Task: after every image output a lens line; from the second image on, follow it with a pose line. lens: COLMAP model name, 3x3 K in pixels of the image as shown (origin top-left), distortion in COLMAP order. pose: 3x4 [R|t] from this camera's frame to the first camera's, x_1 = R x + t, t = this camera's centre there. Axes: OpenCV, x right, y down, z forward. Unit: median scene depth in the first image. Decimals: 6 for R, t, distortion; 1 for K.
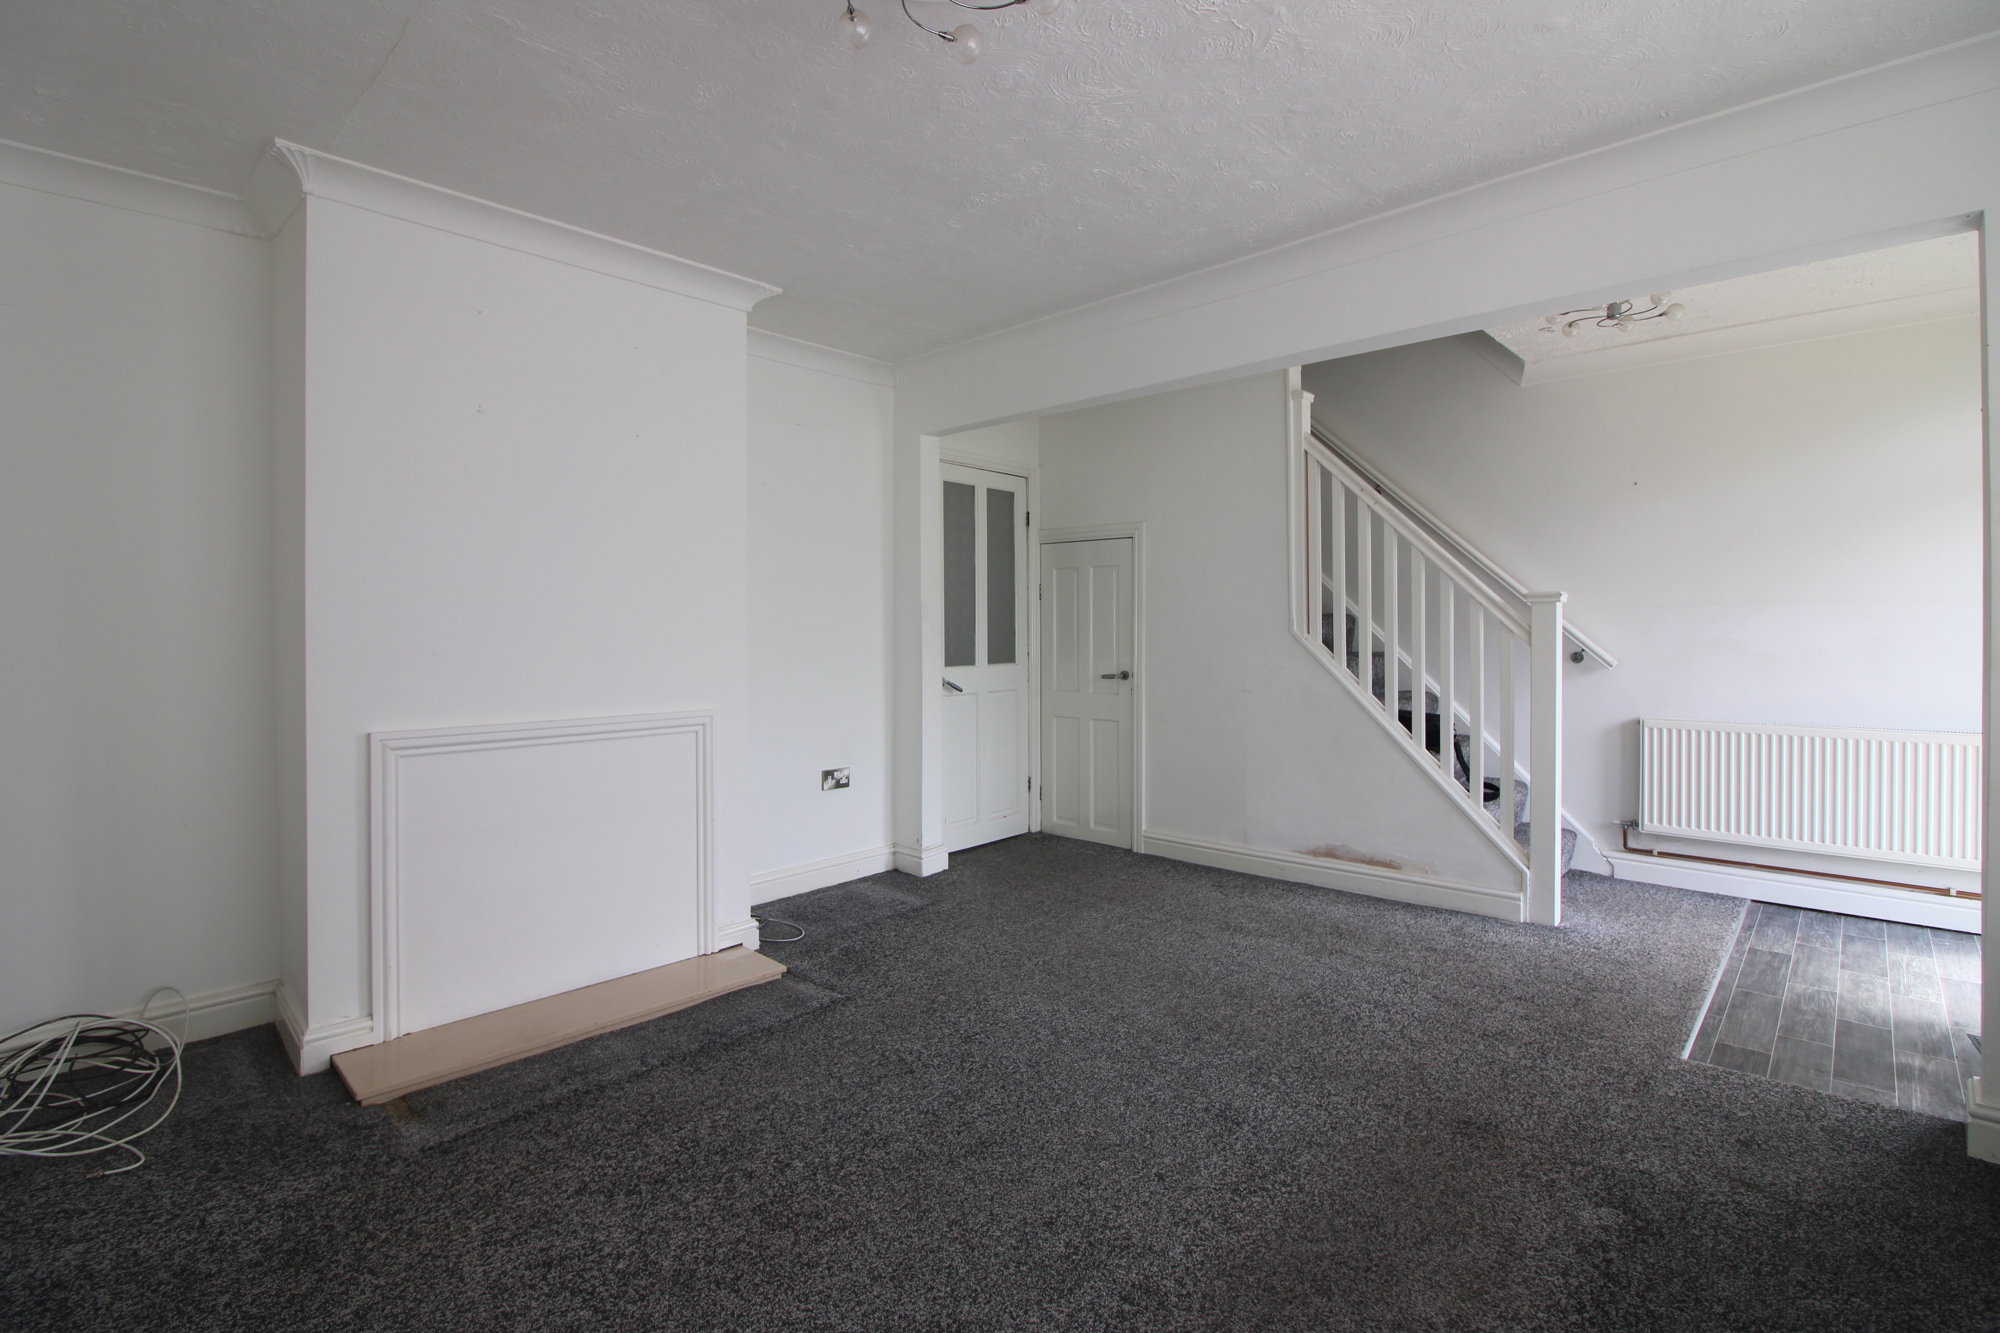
lens RADIAL K [[934.4, 0, 1003.6], [0, 934.4, 628.0], [0, 0, 1]] dist [0.000212, 0.000046]
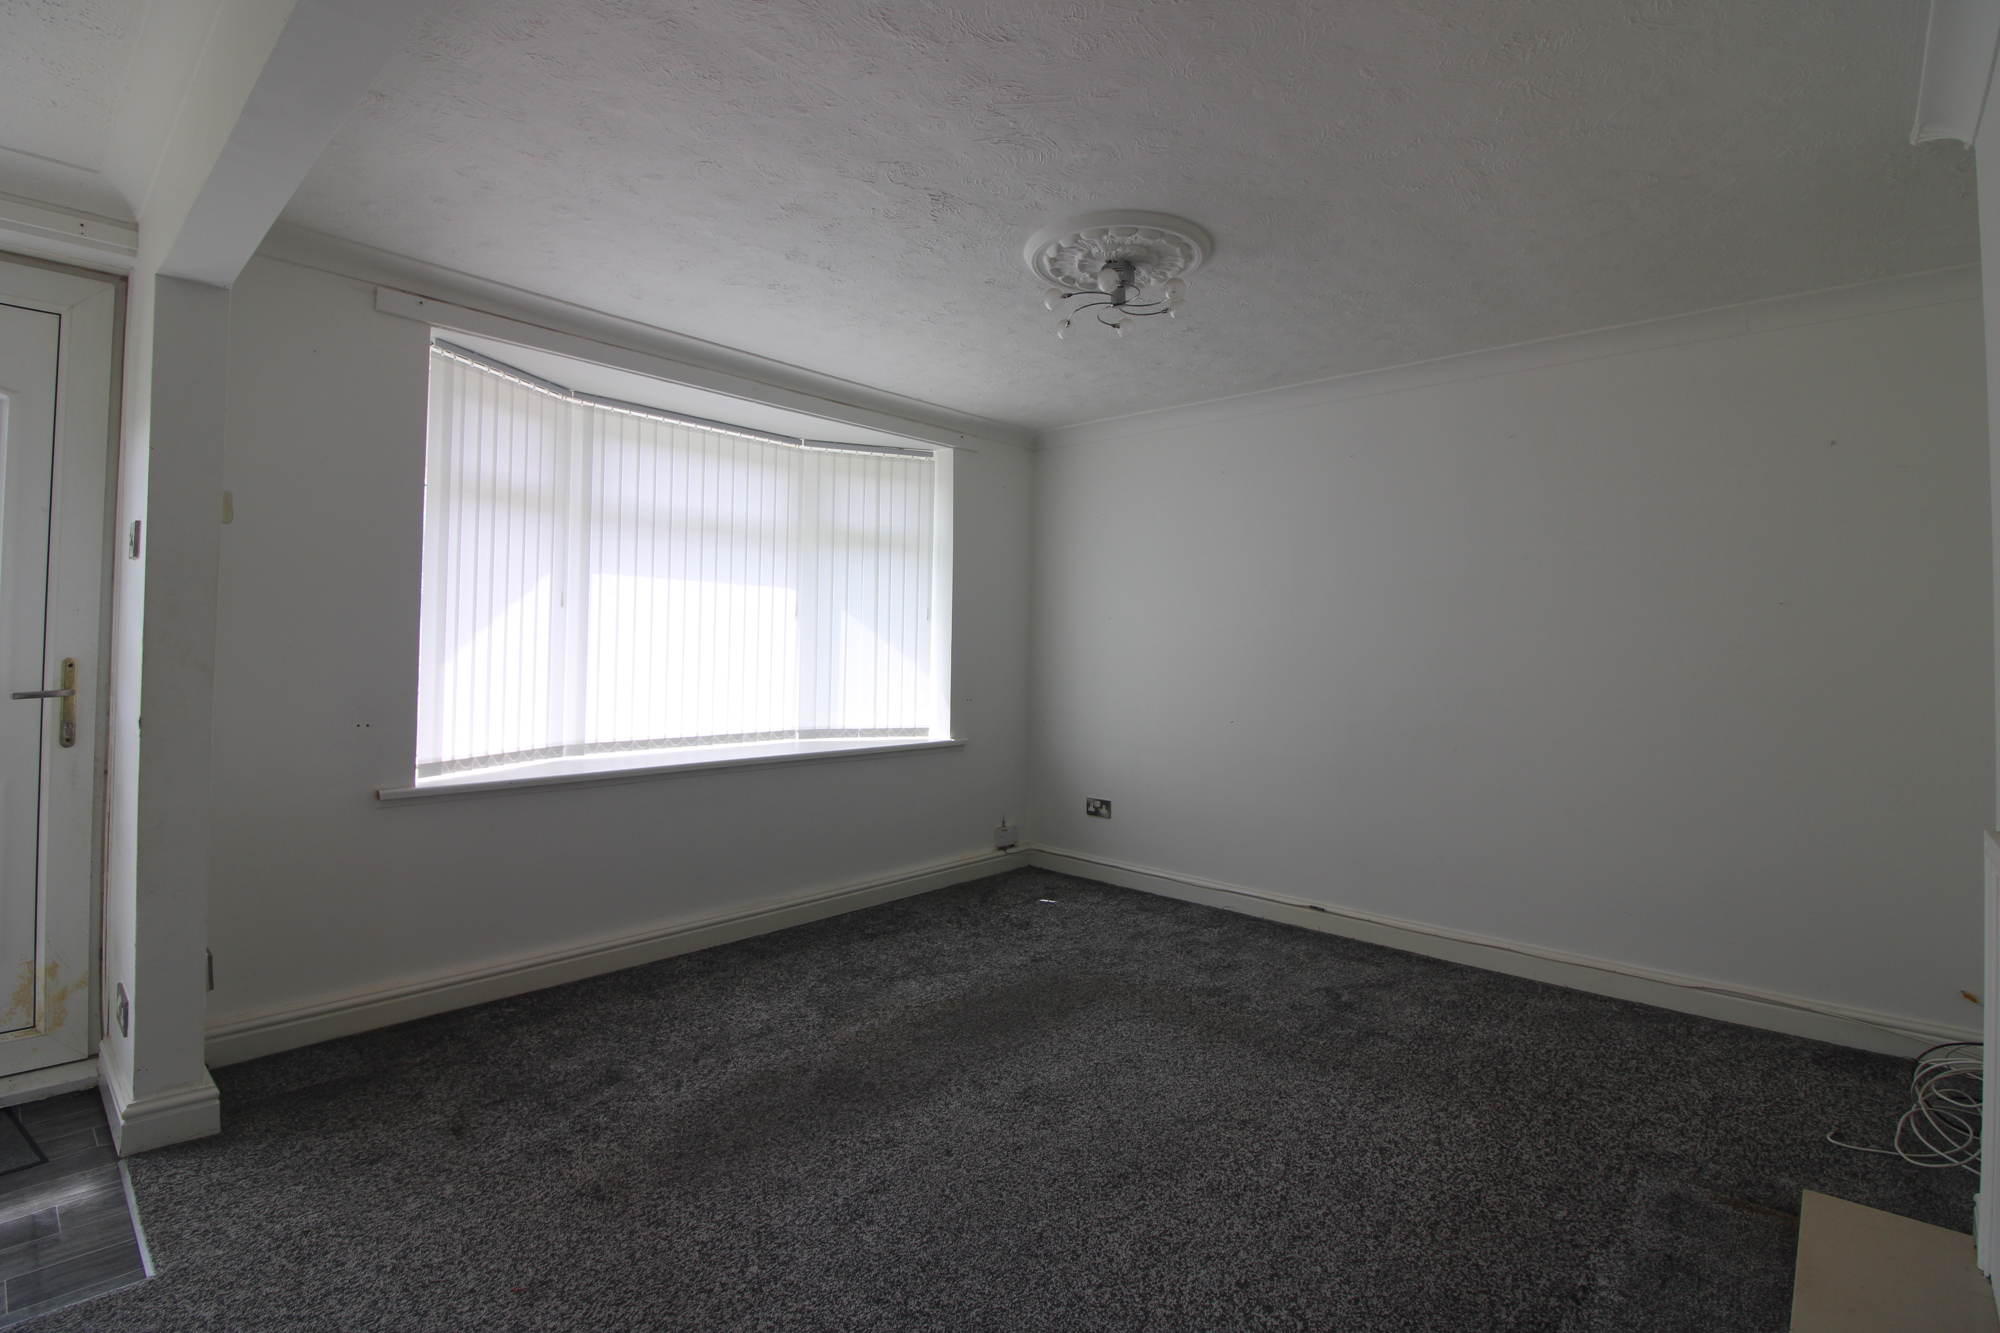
lens RADIAL K [[934.4, 0, 1003.6], [0, 934.4, 628.0], [0, 0, 1]] dist [0.000212, 0.000046]
pose [[-0.999694, -0.011327, -0.021974, 0.118953], [-0.010844, 0.999699, -0.021996, -0.021578], [0.022217, -0.021751, -0.999517, 1.912002]]
